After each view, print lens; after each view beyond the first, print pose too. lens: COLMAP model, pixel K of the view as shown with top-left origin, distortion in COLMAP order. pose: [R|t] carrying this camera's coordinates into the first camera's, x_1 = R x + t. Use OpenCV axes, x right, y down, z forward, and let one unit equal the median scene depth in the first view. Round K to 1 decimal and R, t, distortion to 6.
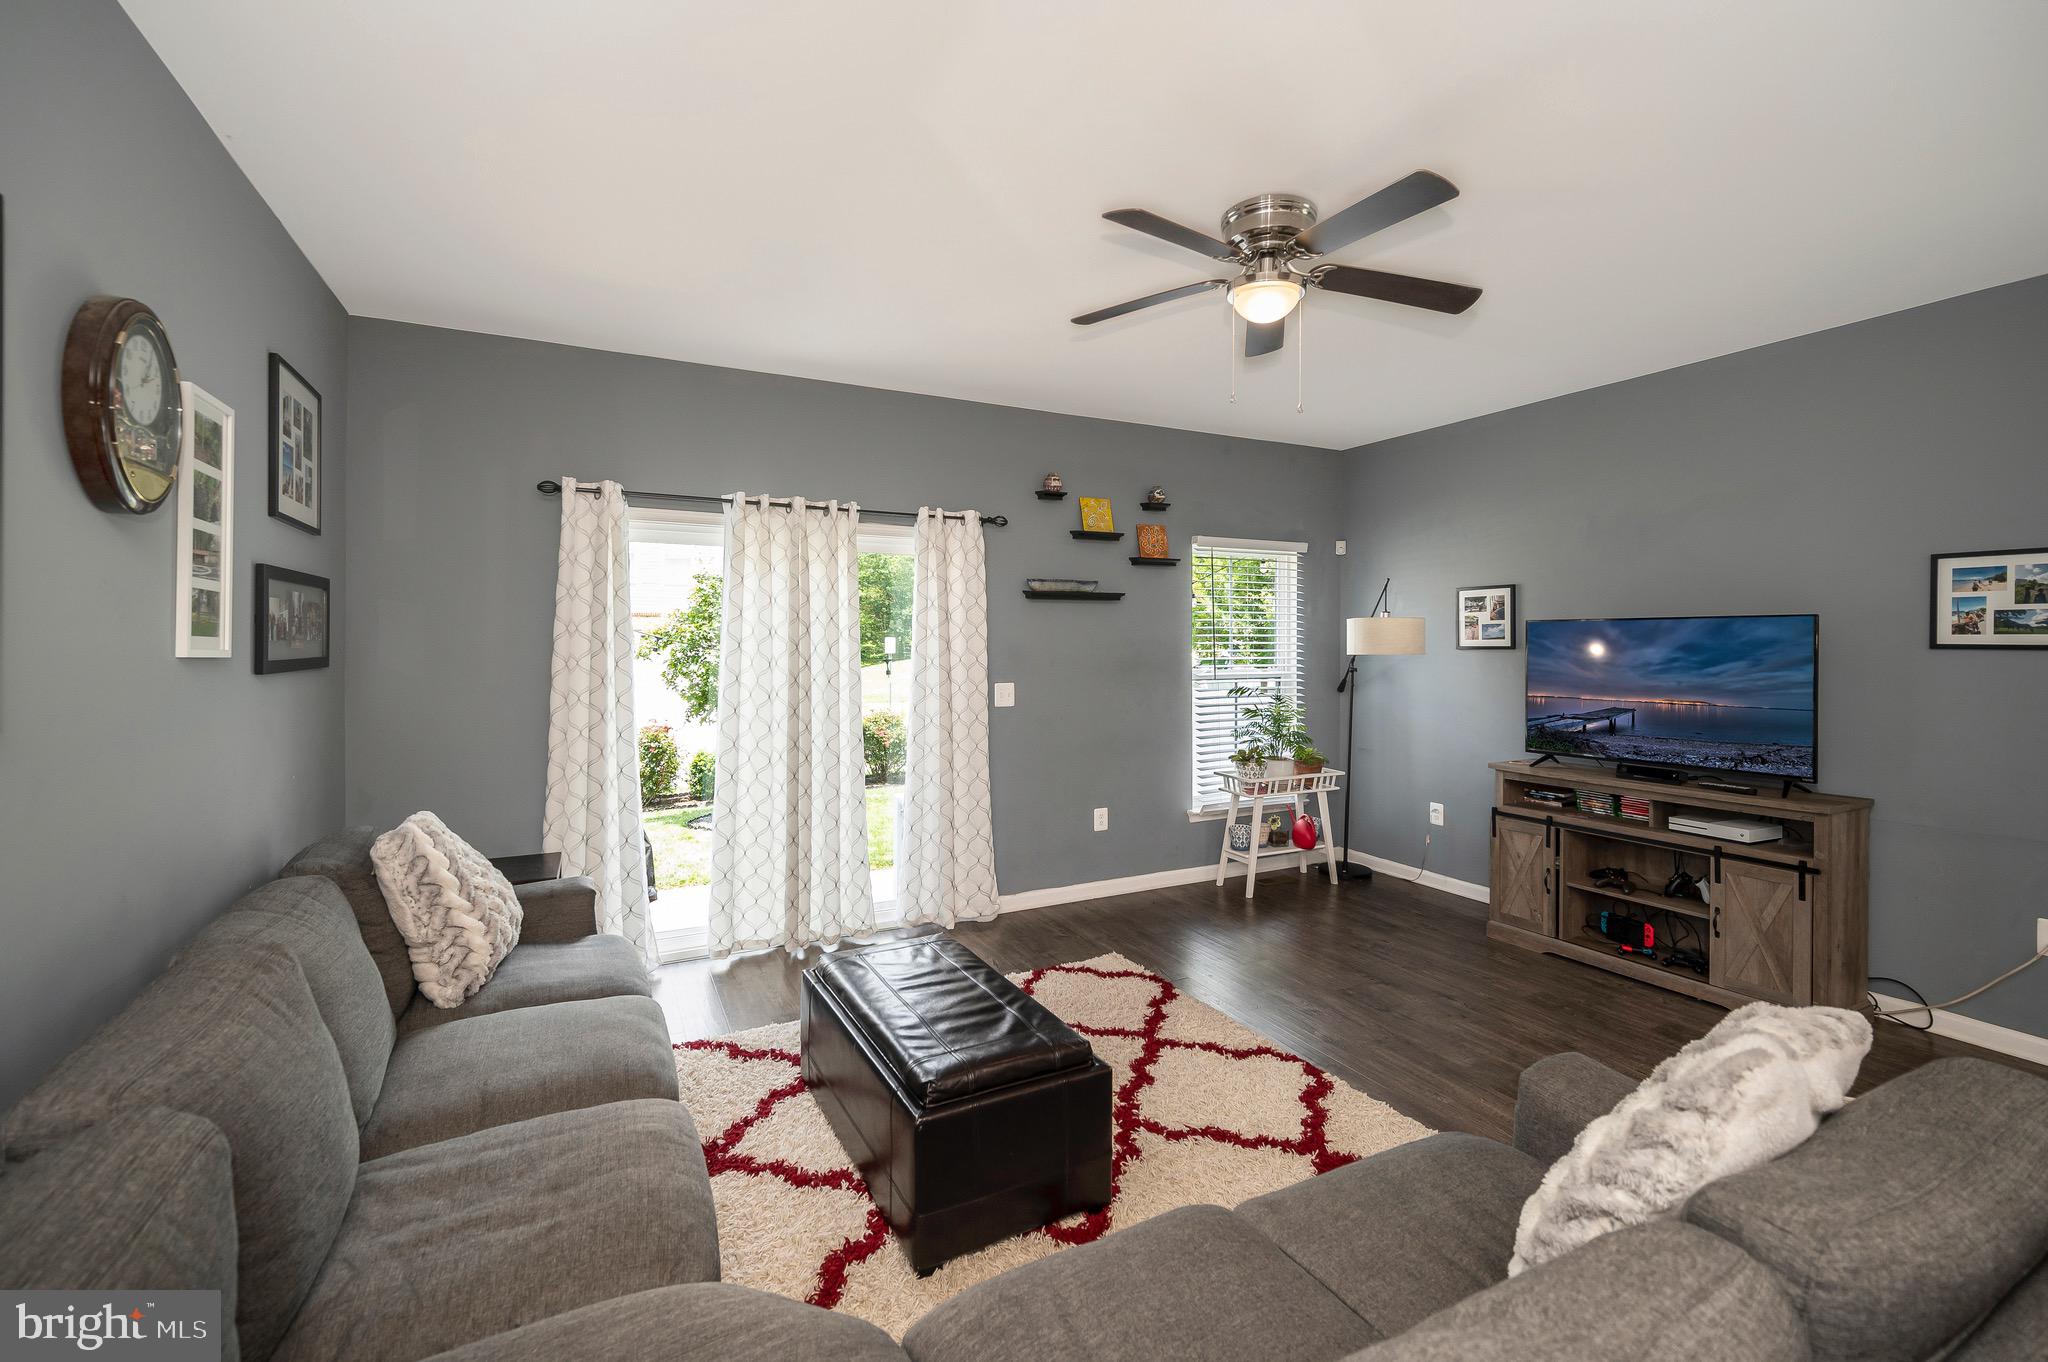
lens RADIAL K [[870.0, 0, 1032.7], [0, 870.0, 640.7], [0, 0, 1]] dist [0.002815, 0.000519]
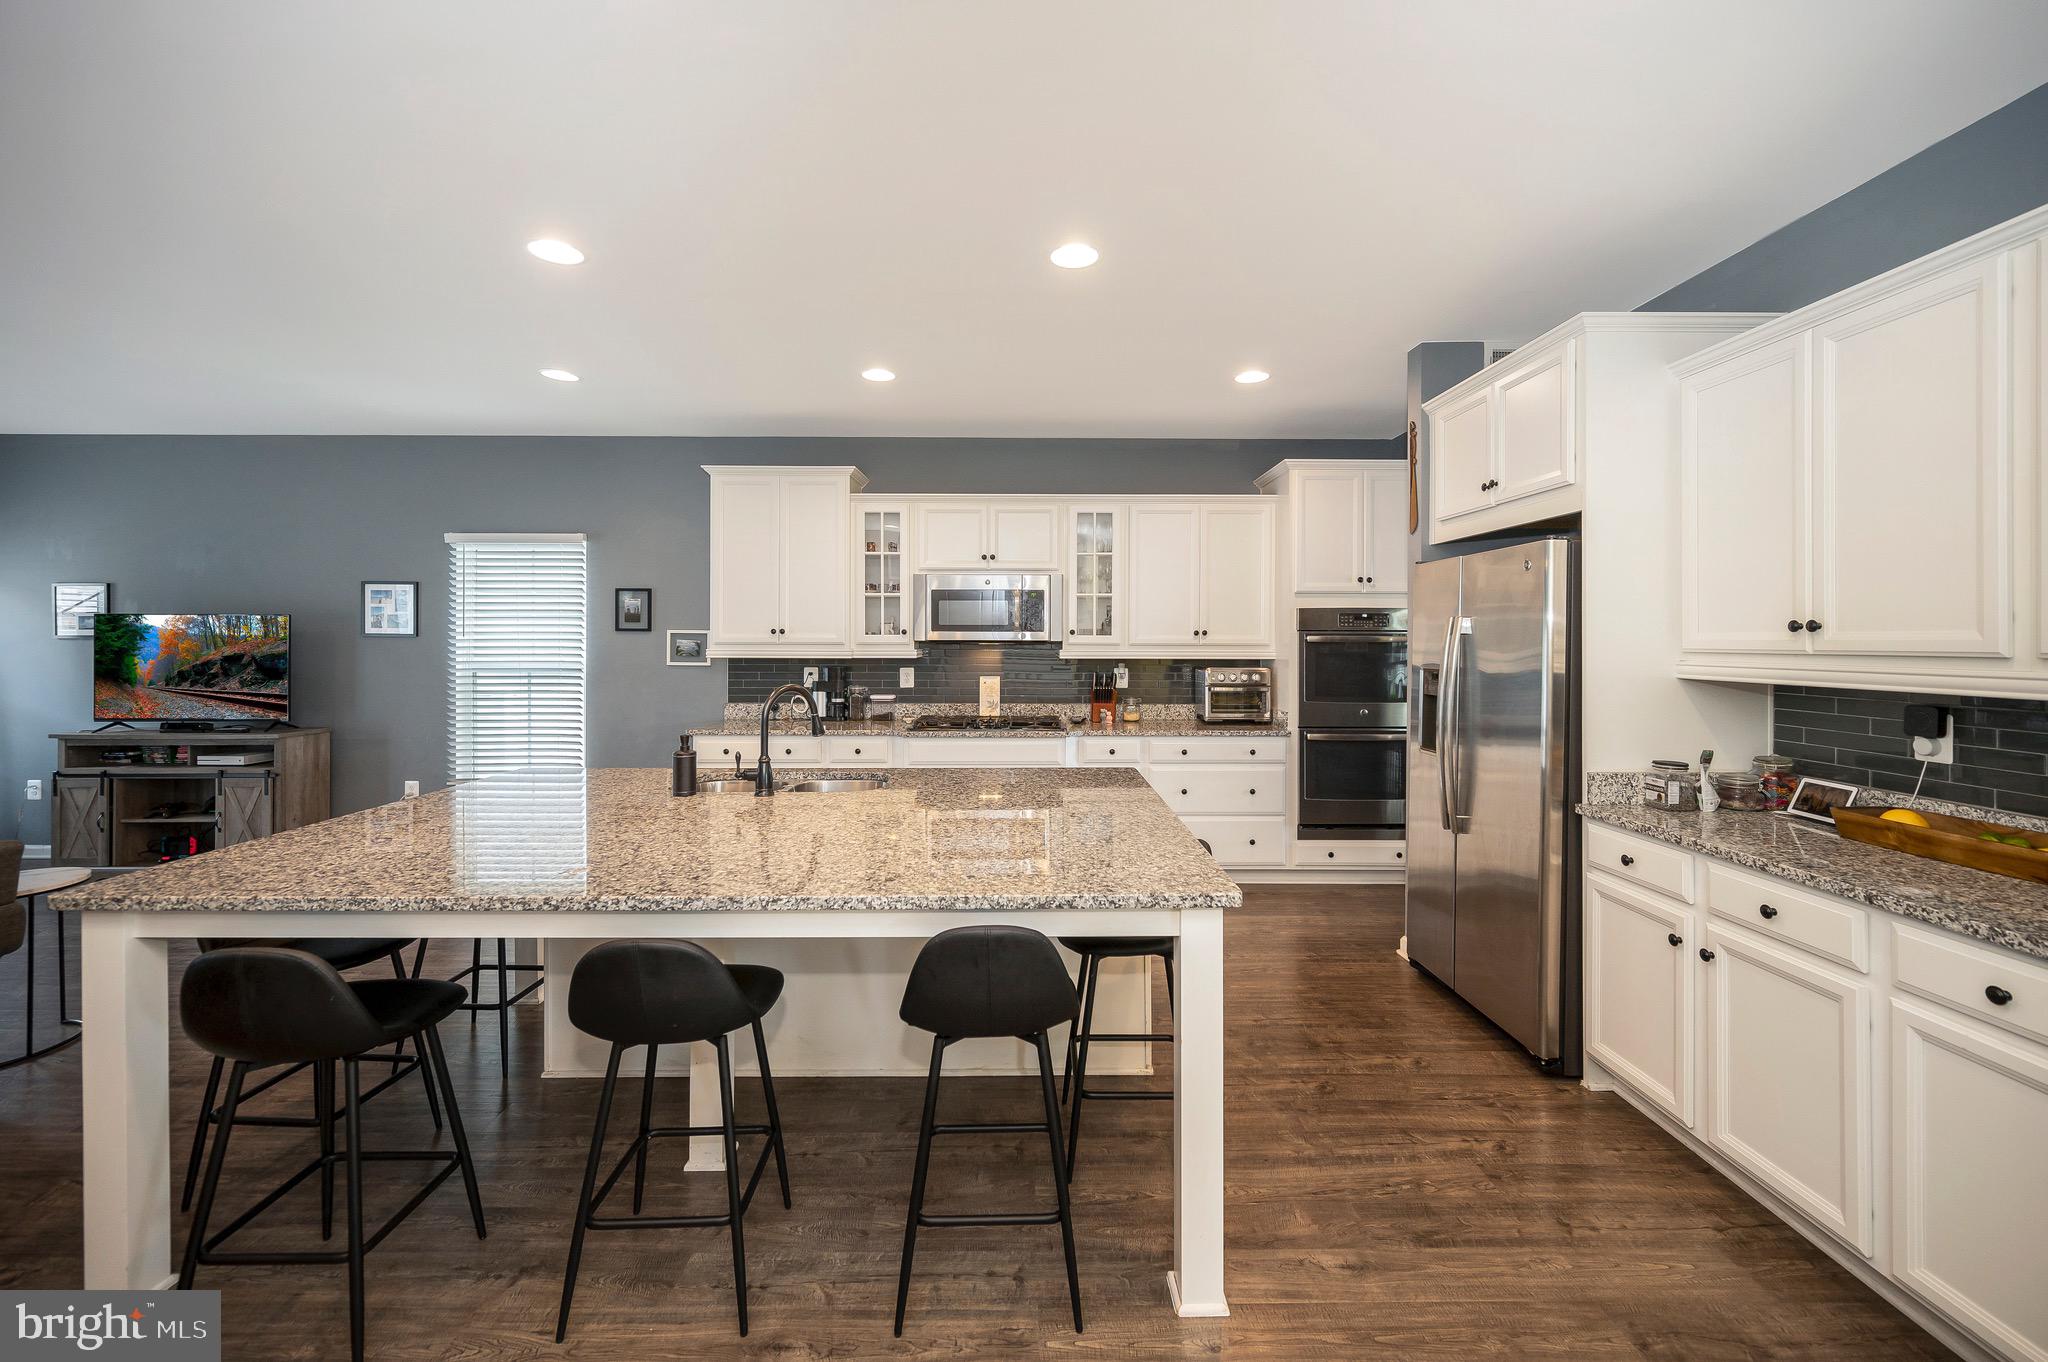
lens RADIAL K [[825.3, 0, 1023.2], [0, 825.3, 634.1], [0, 0, 1]] dist [0.000294, -0.000952]
pose [[0.451177, 0.004493, 0.892423, 0.127356], [-0.002984, 0.999989, -0.003526, 0.005843], [-0.892430, -0.001072, 0.451185, -0.682086]]
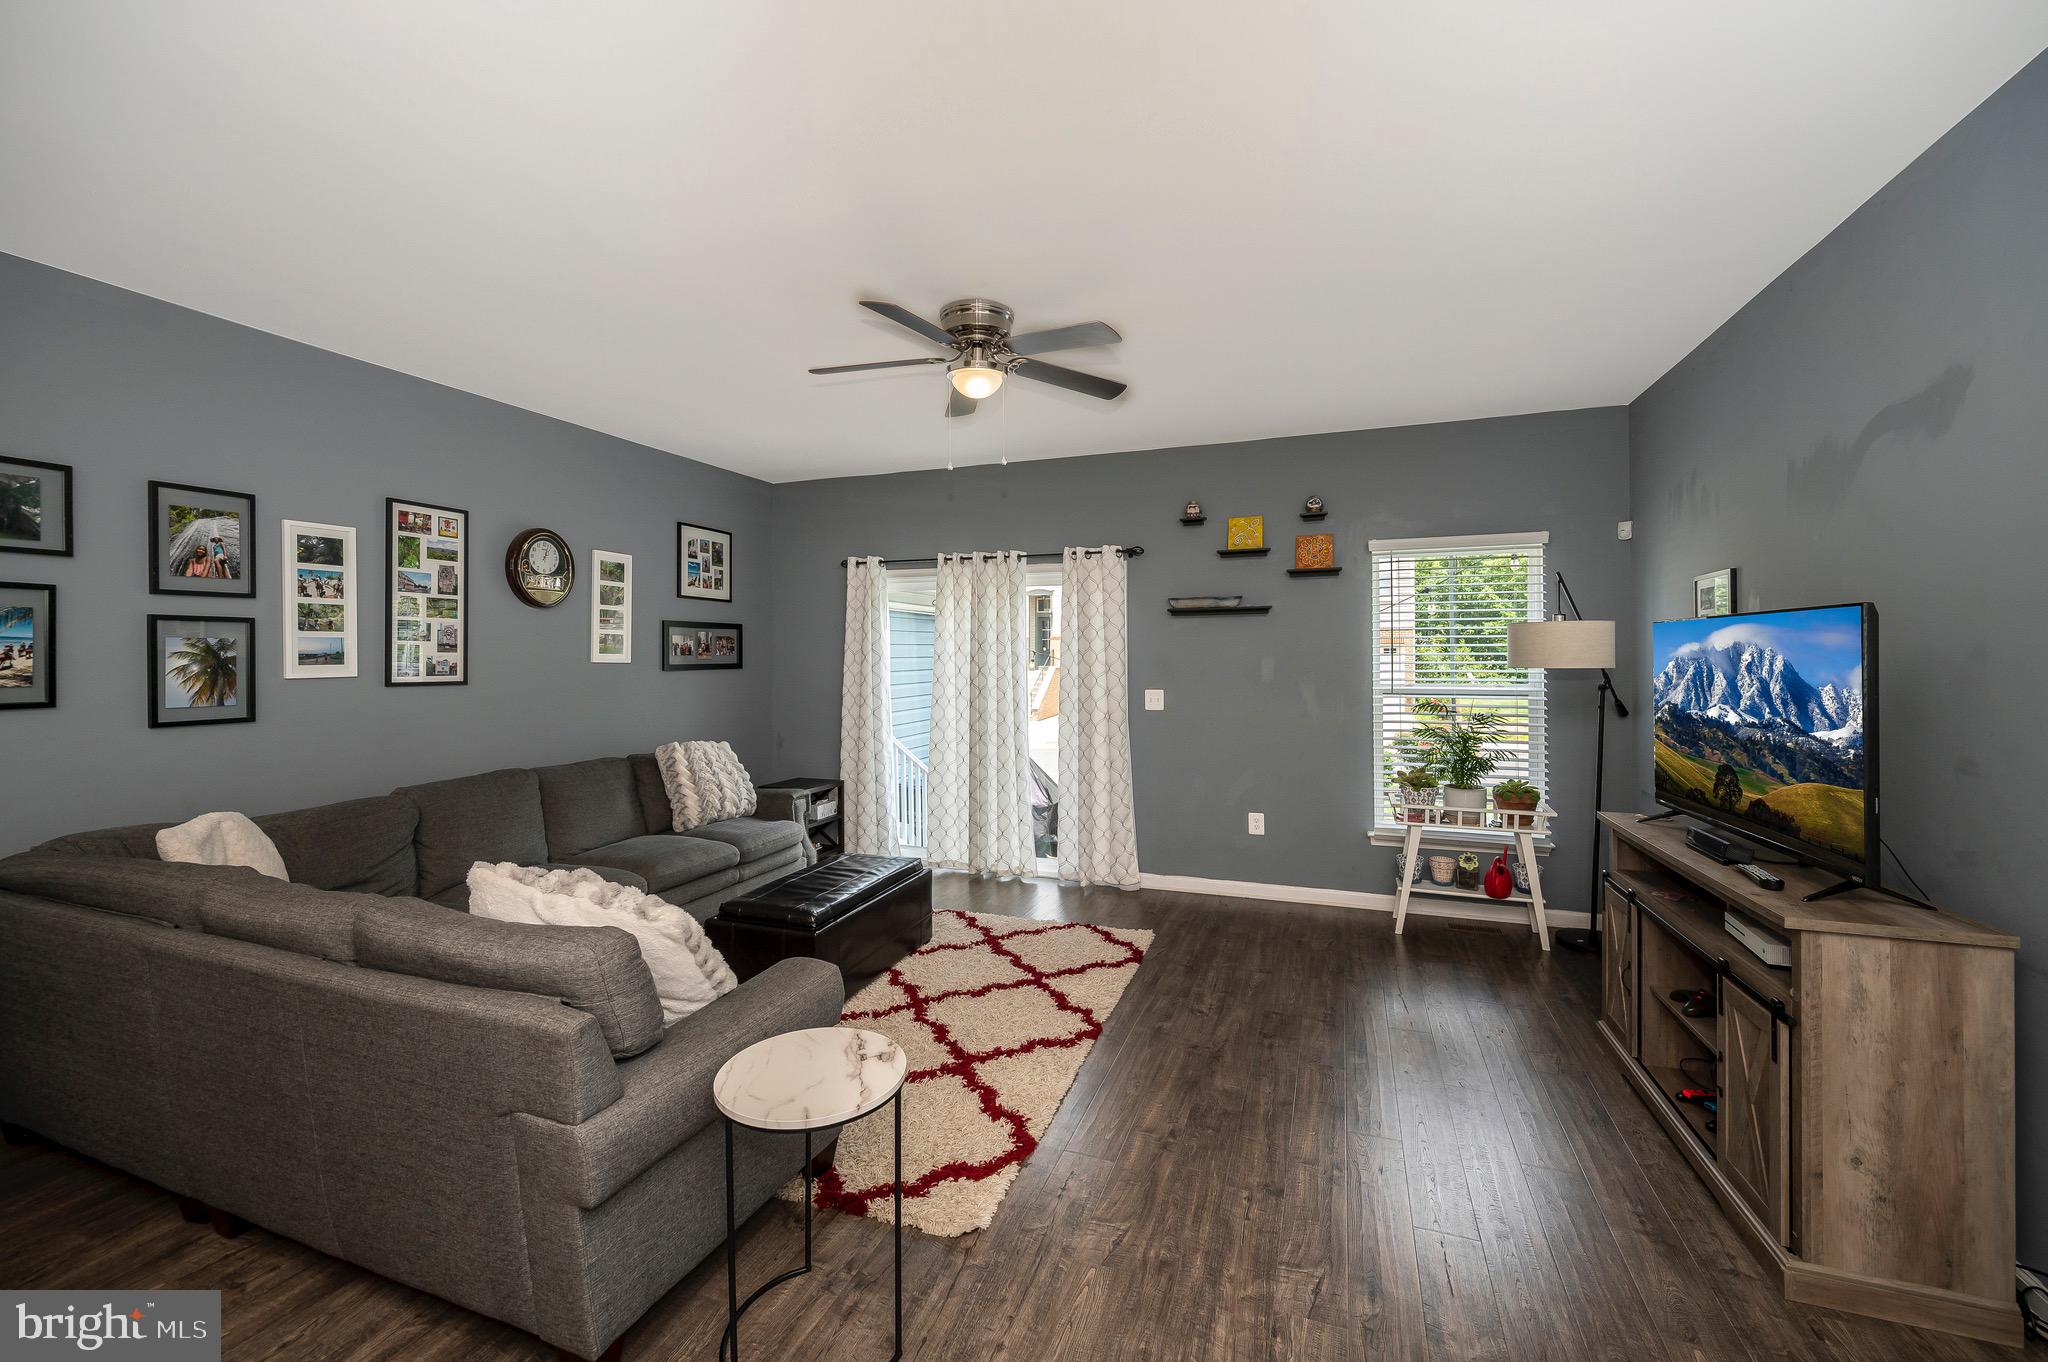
lens RADIAL K [[825.3, 0, 1039.4], [0, 825.3, 653.0], [0, 0, 1]] dist [0.000294, -0.000952]
pose [[0.677288, -0.007338, -0.735681, 0.735449], [0.003265, 0.999970, -0.006969, 0.007743], [0.735710, 0.002318, 0.677292, 0.163564]]
